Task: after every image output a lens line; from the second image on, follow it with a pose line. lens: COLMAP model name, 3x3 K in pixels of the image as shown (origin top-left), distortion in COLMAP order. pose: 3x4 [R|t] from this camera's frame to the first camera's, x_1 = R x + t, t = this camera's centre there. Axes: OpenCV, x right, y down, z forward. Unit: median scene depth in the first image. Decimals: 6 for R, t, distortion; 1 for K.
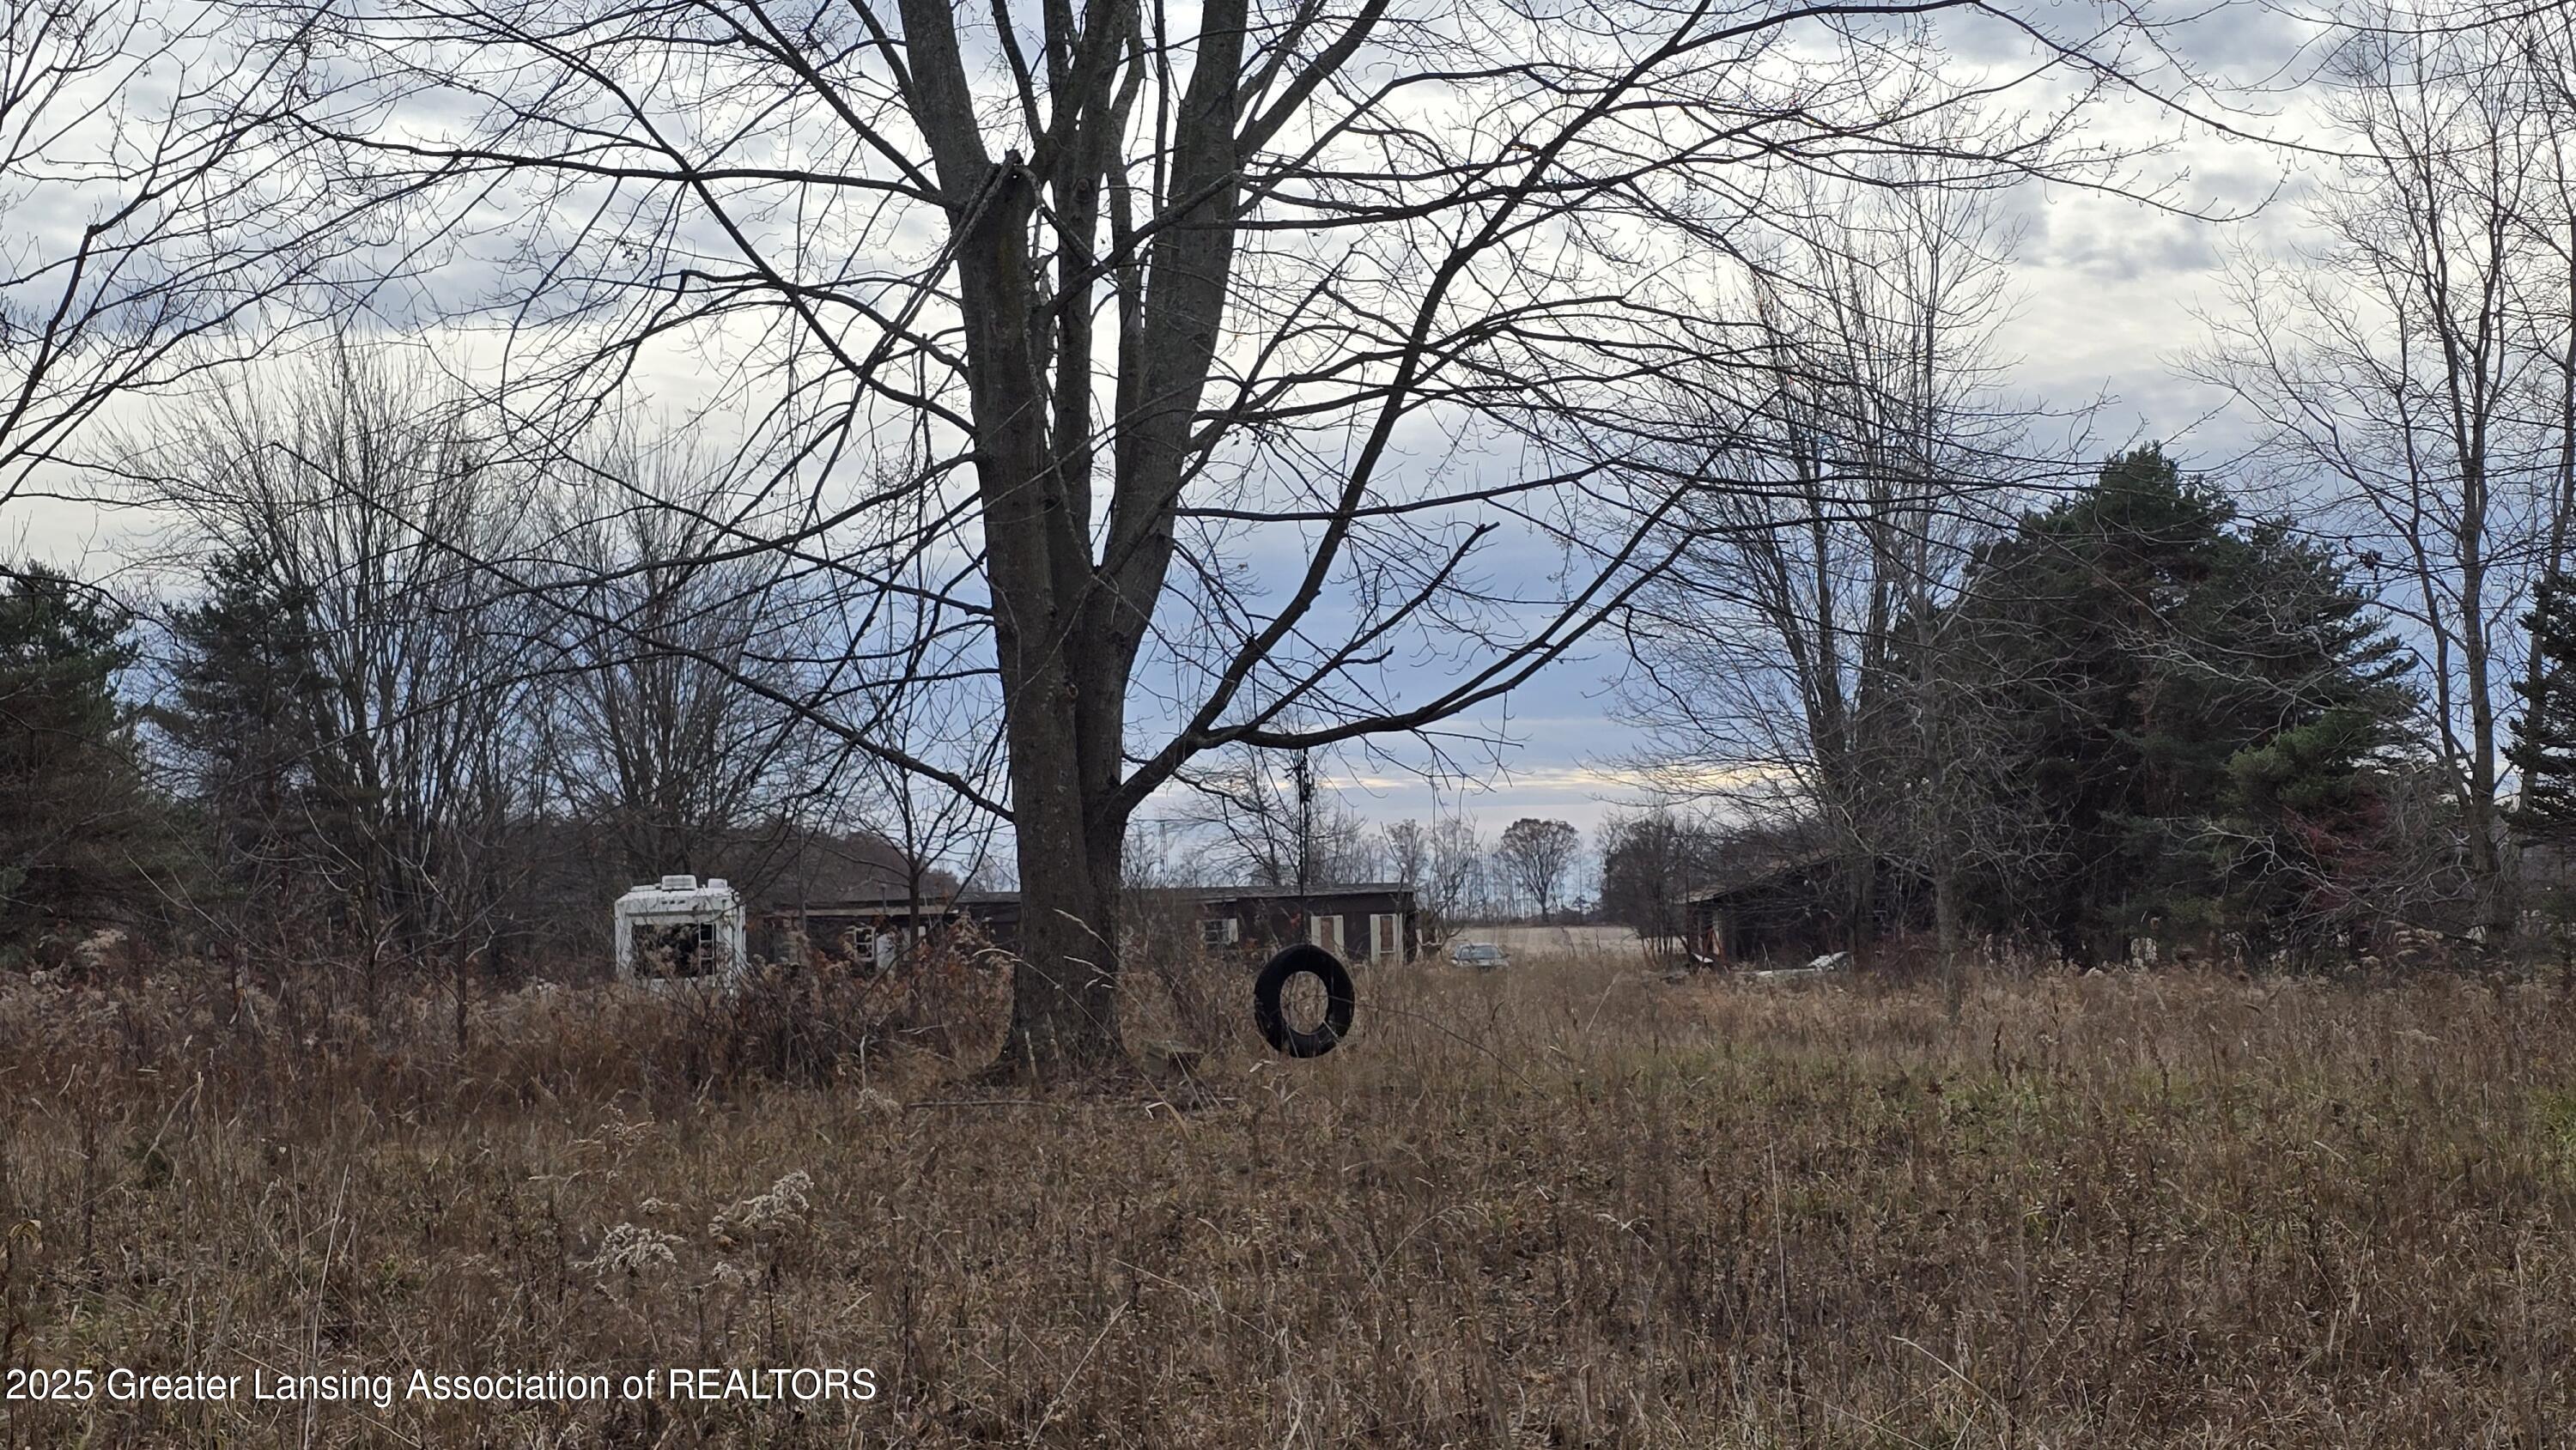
lens RADIAL K [[3933.7, 0, 1300.9], [0, 3933.7, 716.2], [0, 0, 1]] dist [0.215800, -0.749940]
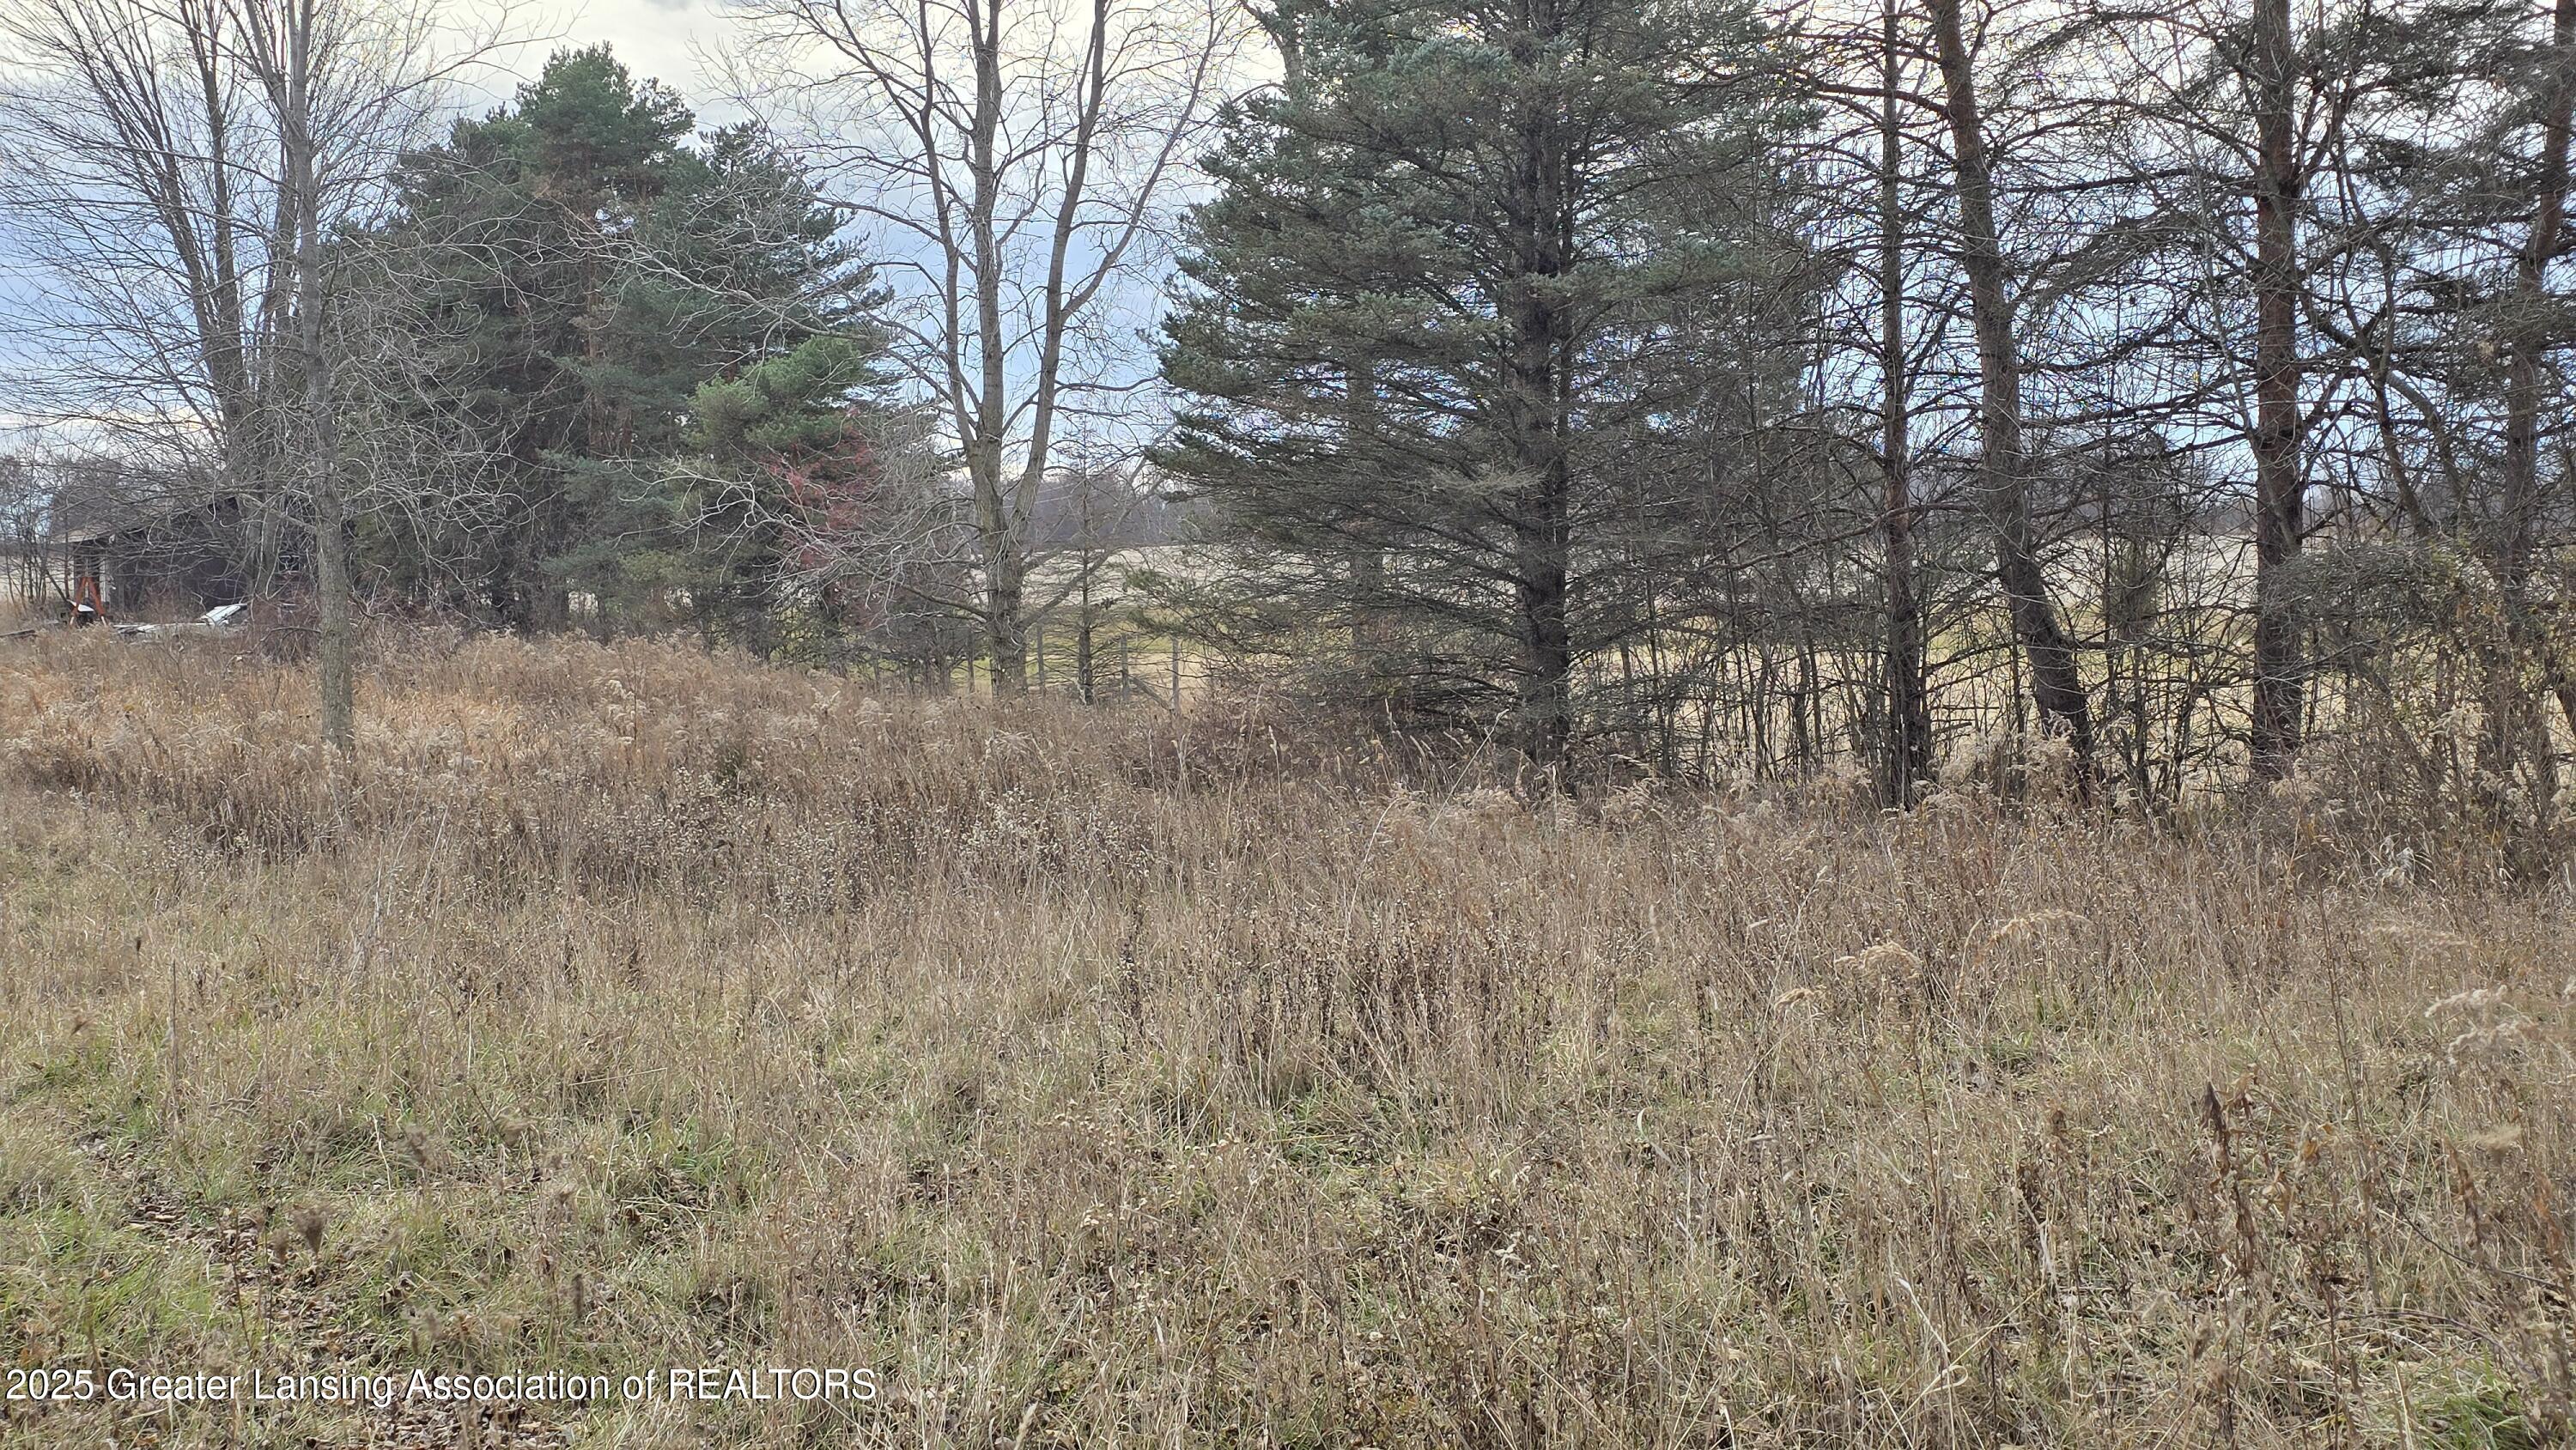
lens RADIAL K [[3933.7, 0, 1300.9], [0, 3933.7, 716.2], [0, 0, 1]] dist [0.215800, -0.749940]
pose [[0.924403, 0.003953, 0.381396, 0.024405], [-0.037874, 0.995956, 0.081474, 0.004972], [-0.379531, -0.089760, 0.920814, 0.130662]]
